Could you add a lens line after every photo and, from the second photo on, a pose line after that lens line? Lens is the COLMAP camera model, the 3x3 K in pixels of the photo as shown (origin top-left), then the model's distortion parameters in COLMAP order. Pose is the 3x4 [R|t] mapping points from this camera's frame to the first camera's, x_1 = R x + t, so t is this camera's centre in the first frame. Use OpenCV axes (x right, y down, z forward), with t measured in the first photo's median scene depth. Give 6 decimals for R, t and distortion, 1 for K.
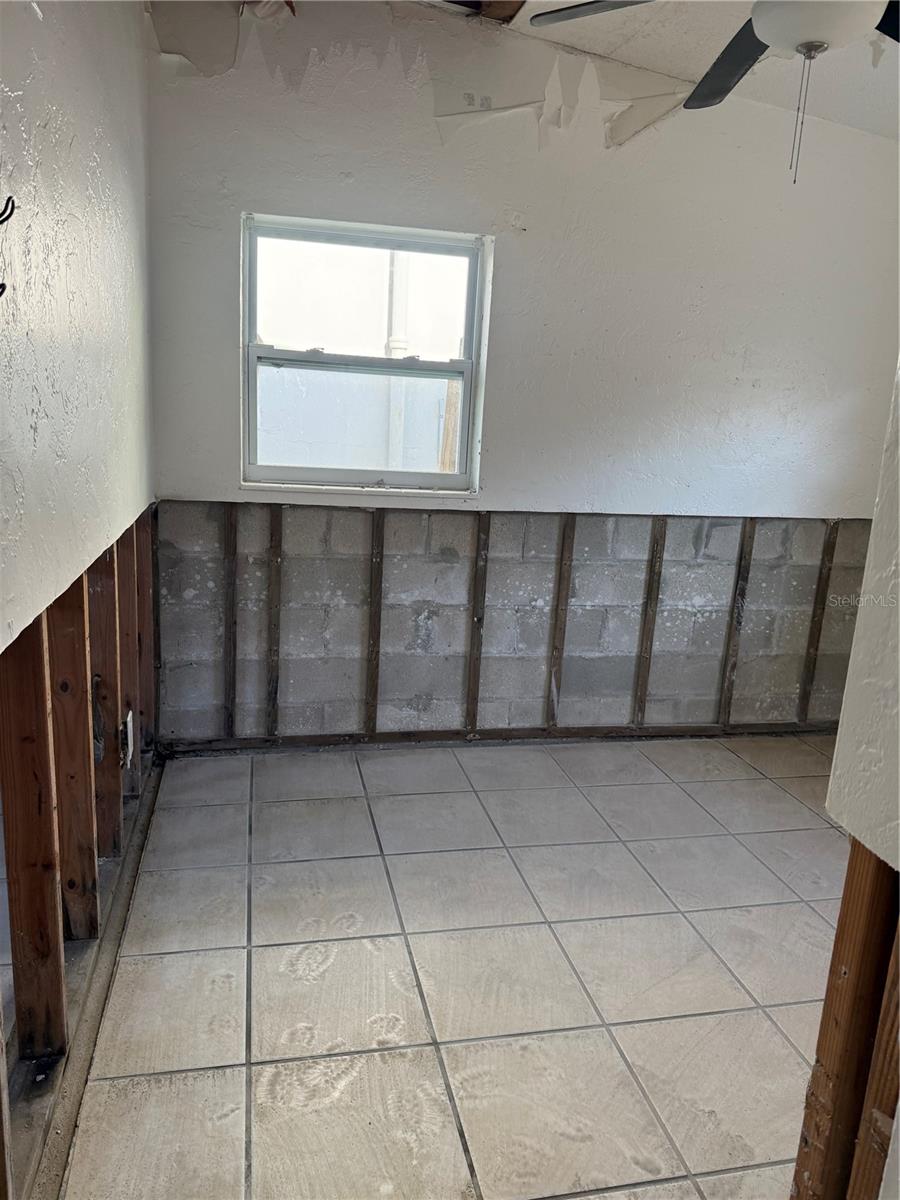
lens RADIAL K [[851.5, 0, 494.9], [0, 851.5, 608.8], [0, 0, 1]] dist [0.060590, -0.073557]
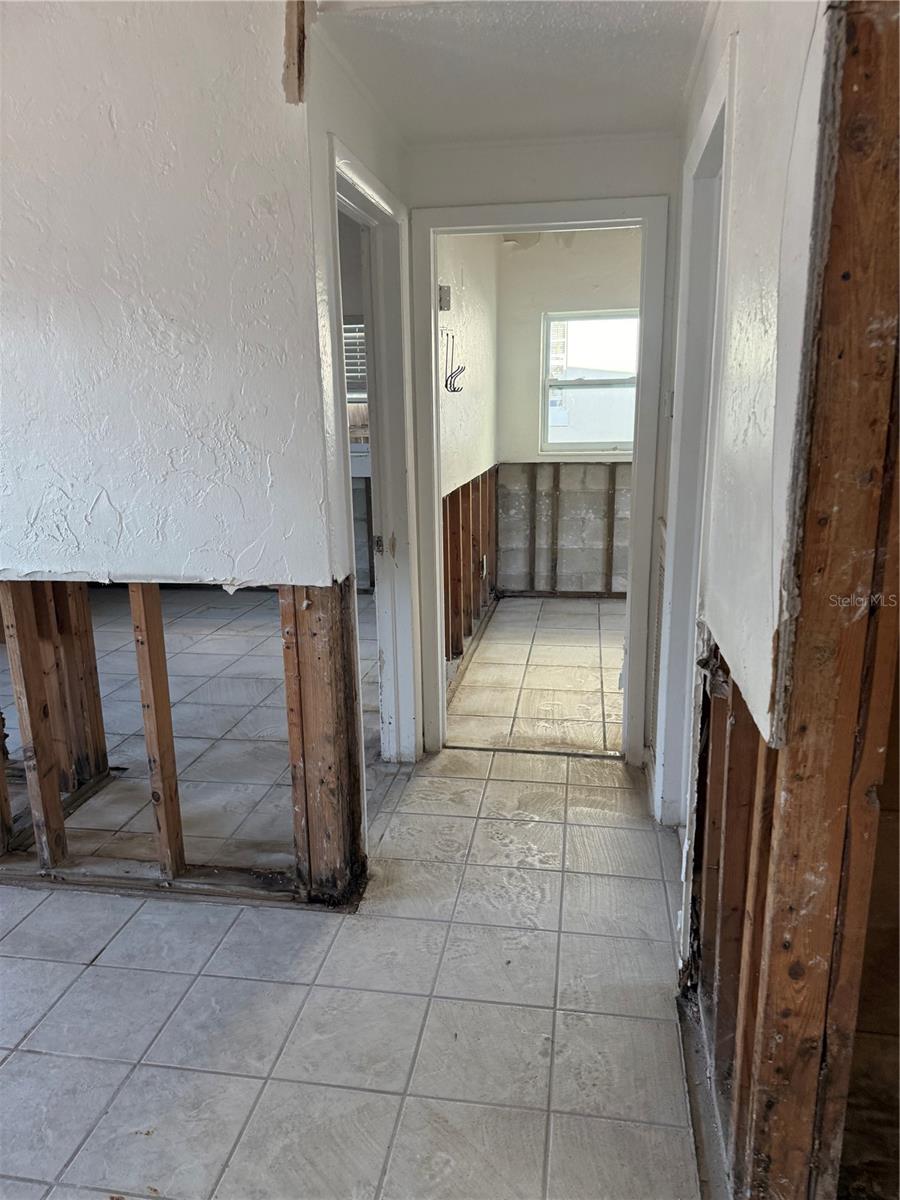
lens RADIAL K [[851.5, 0, 447.6], [0, 851.5, 604.6], [0, 0, 1]] dist [0.060590, -0.073557]
pose [[0.906610, 0.010948, -0.421827, 0.316450], [-0.017681, 0.999771, -0.012052, 0.212579], [0.421598, 0.018385, 0.906596, -0.782467]]
